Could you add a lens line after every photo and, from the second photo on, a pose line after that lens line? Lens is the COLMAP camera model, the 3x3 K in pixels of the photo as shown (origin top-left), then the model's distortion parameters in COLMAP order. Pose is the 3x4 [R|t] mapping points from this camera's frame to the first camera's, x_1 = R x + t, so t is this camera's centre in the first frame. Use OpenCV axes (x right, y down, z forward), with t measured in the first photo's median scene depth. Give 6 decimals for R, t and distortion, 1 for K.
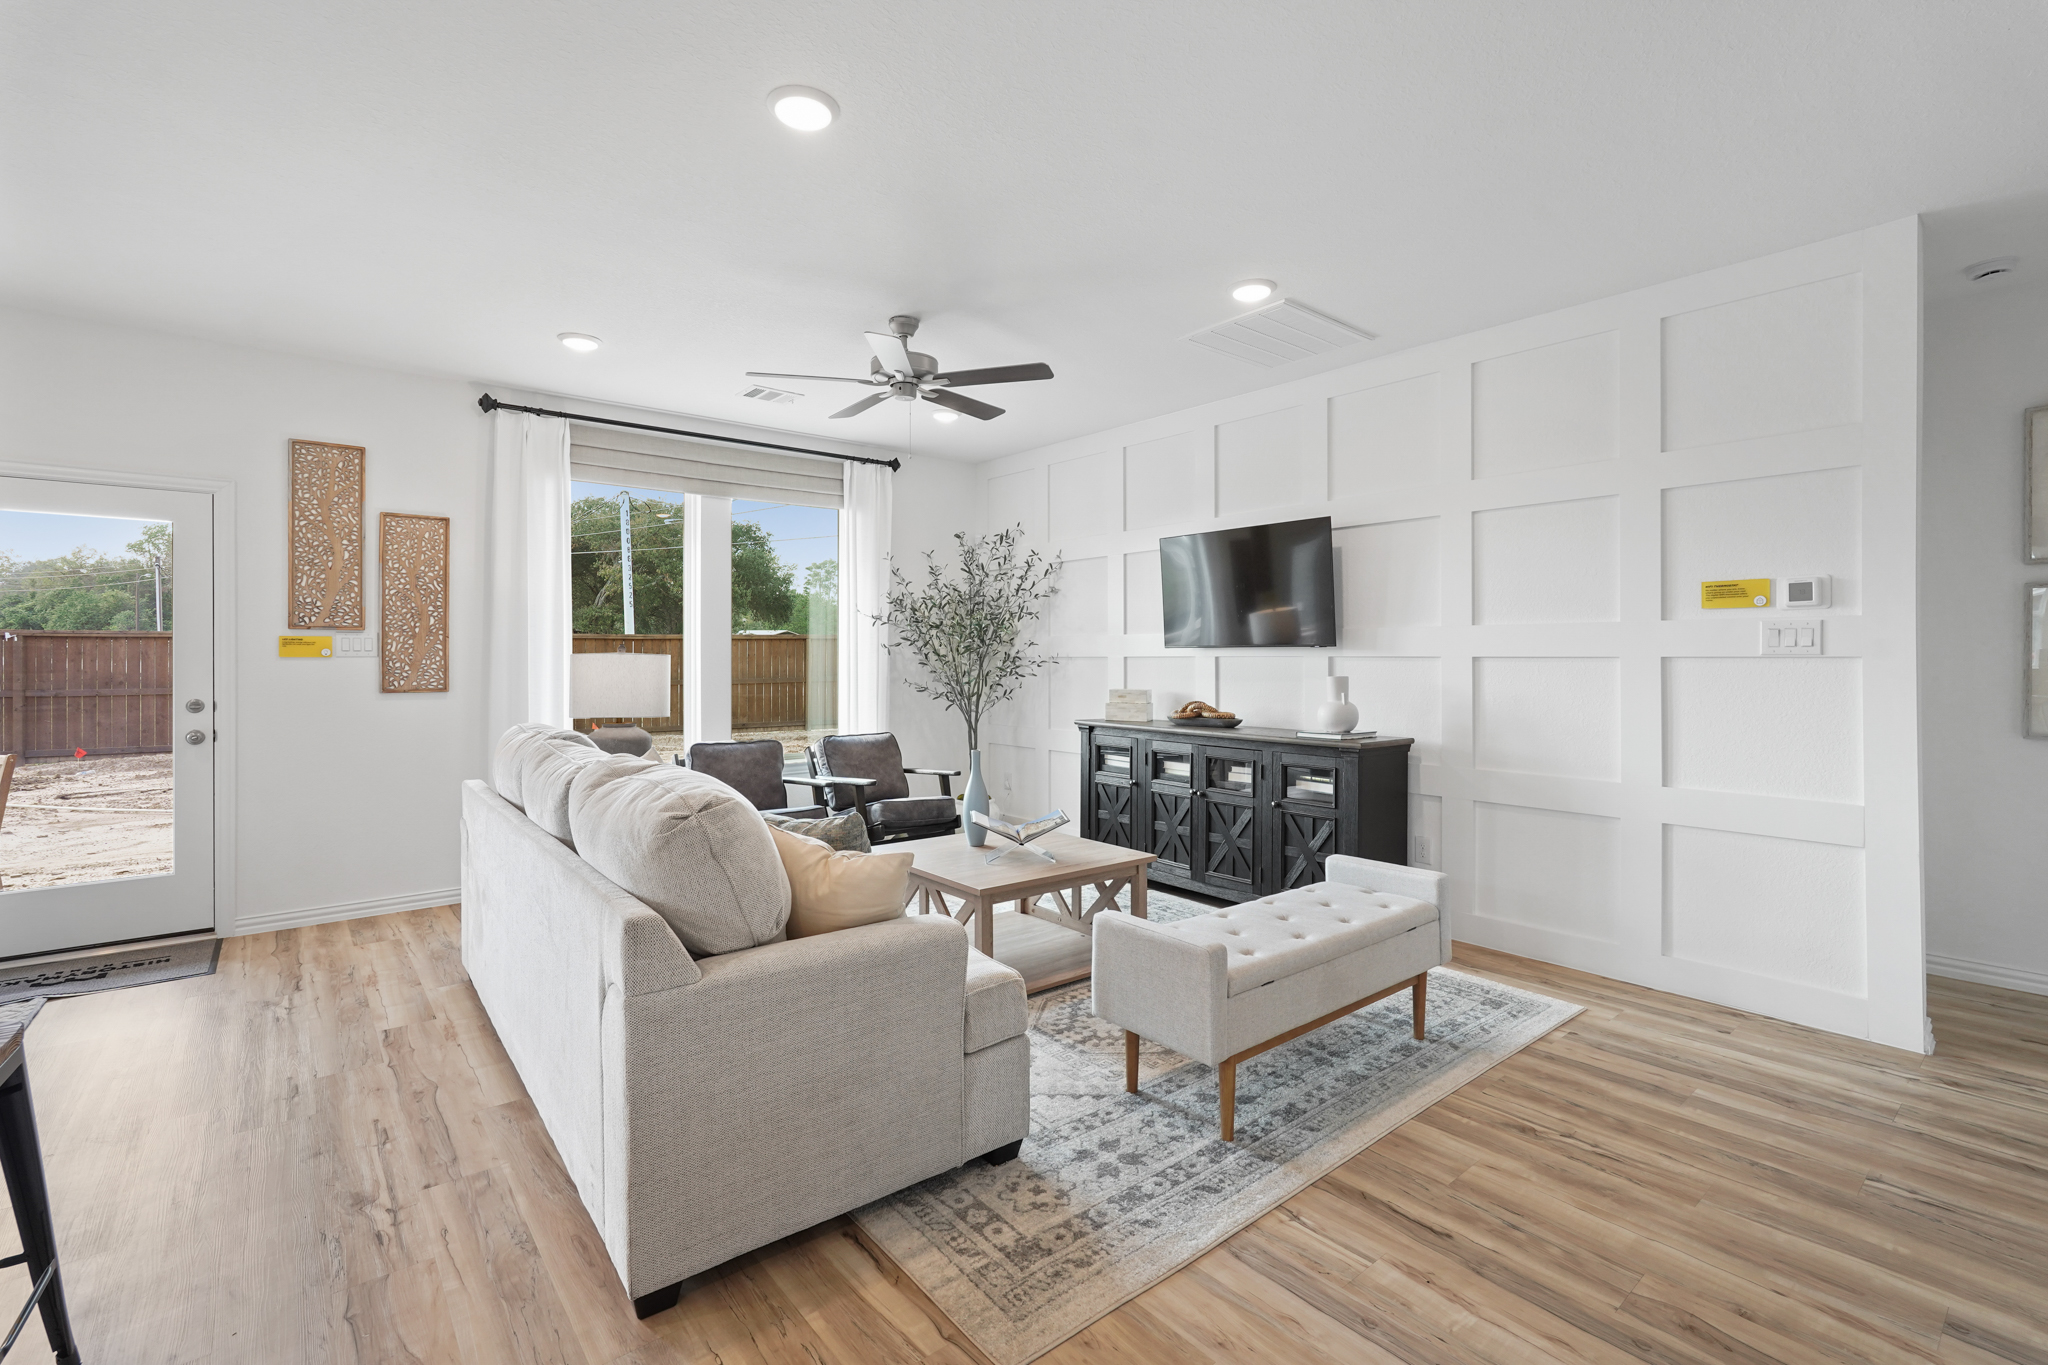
lens RADIAL K [[915.5, 0, 1027.9], [0, 915.5, 650.1], [0, 0, 1]] dist [-0.017686, 0.008119]
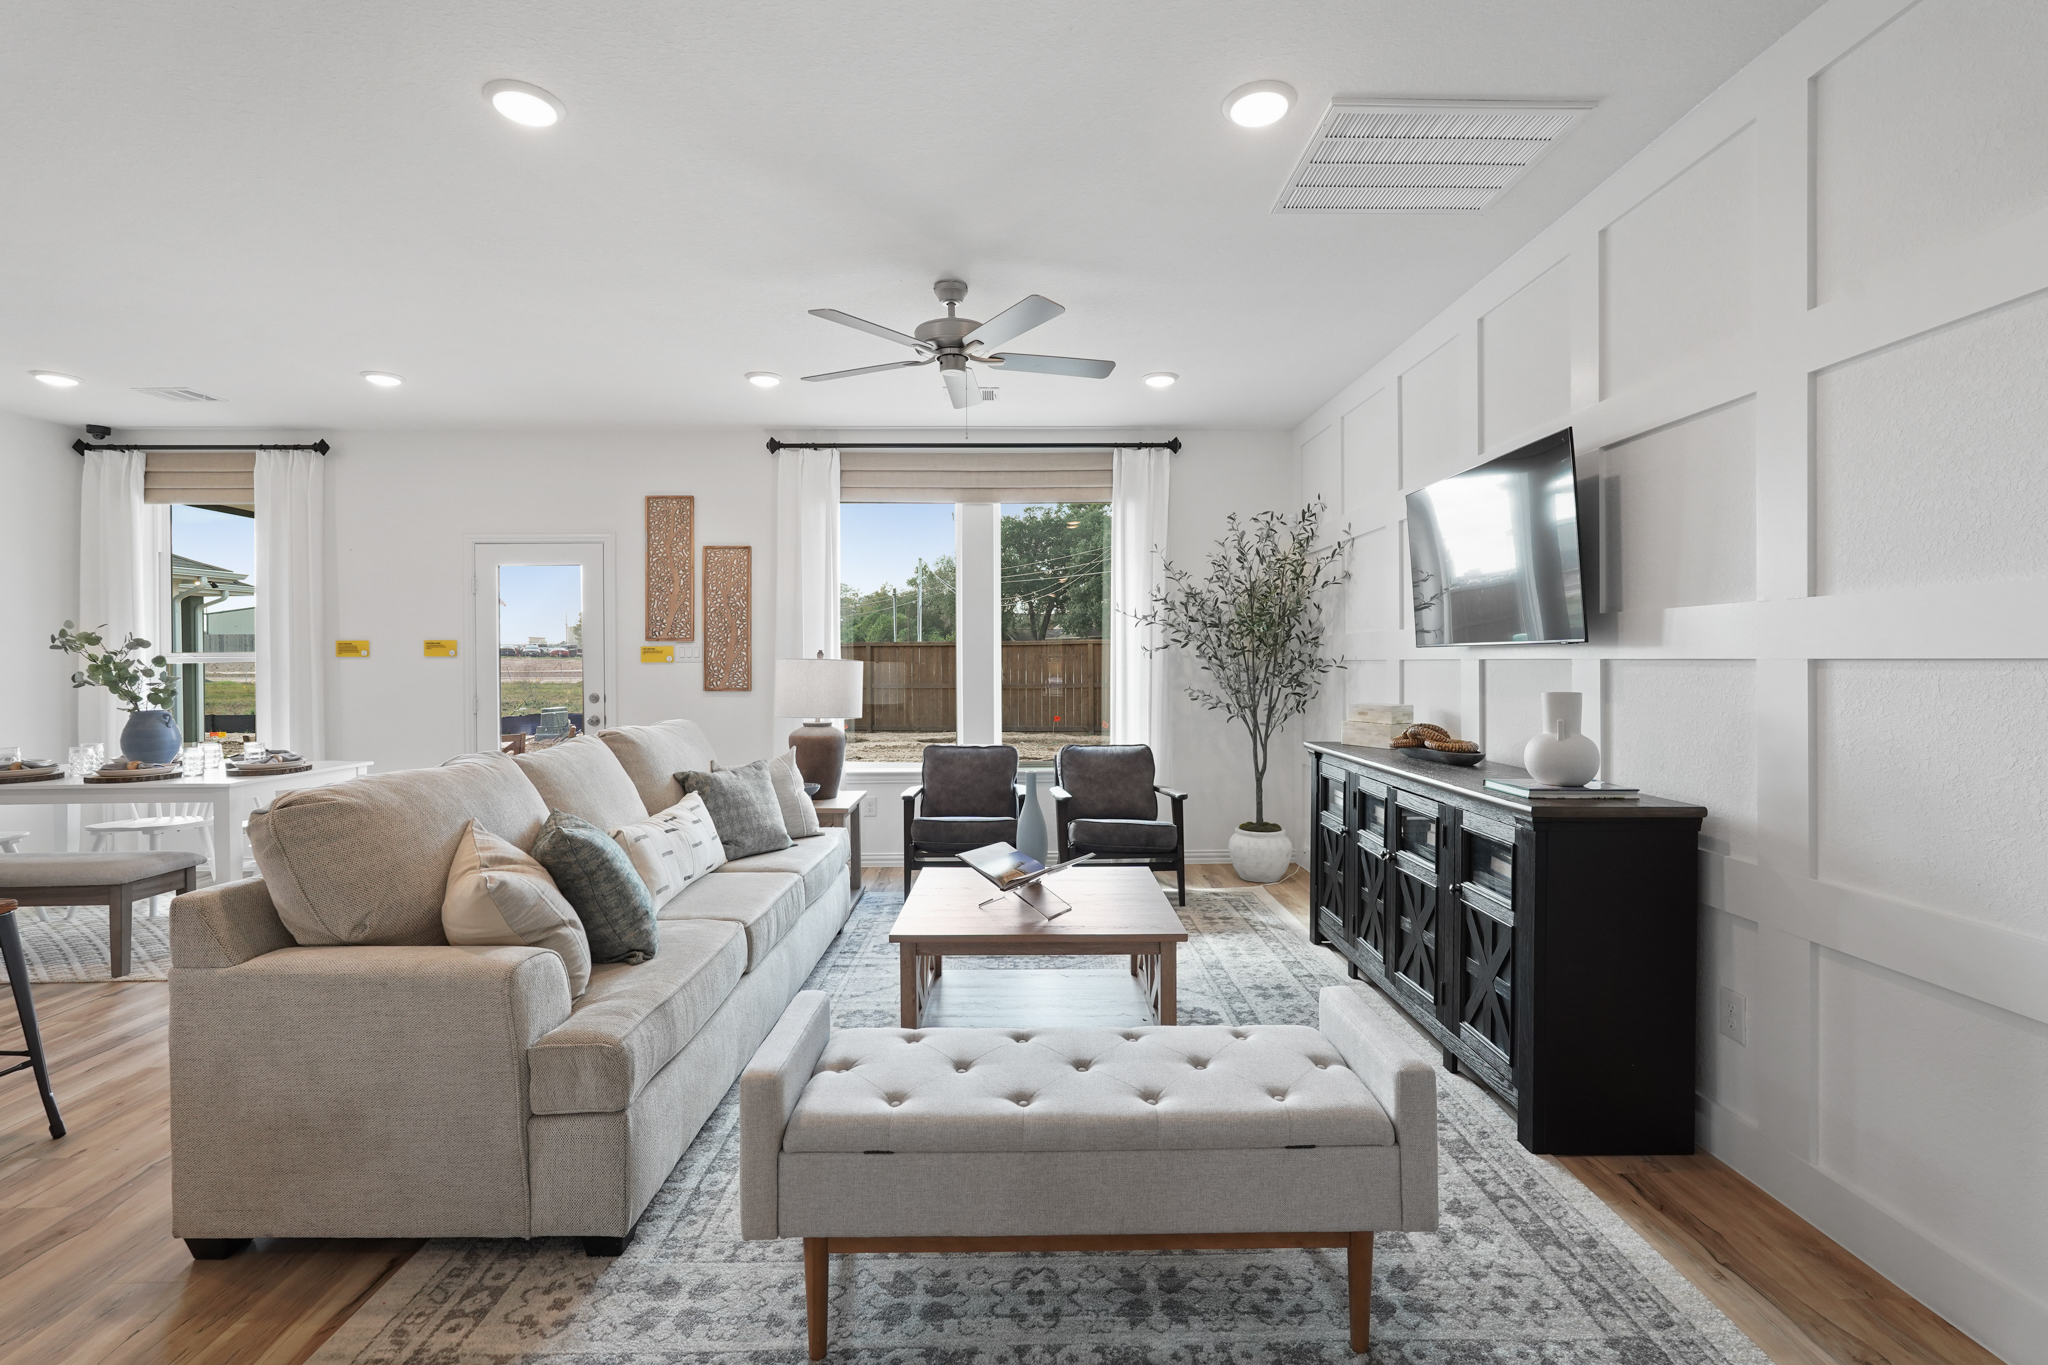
lens RADIAL K [[906.7, 0, 1024.2], [0, 906.7, 664.7], [0, 0, 1]] dist [-0.020538, 0.010189]
pose [[0.783534, 0.000779, -0.621349, 0.426234], [0.007470, 0.999915, 0.010675, 0.001337], [0.621304, -0.013006, 0.783461, 0.313898]]
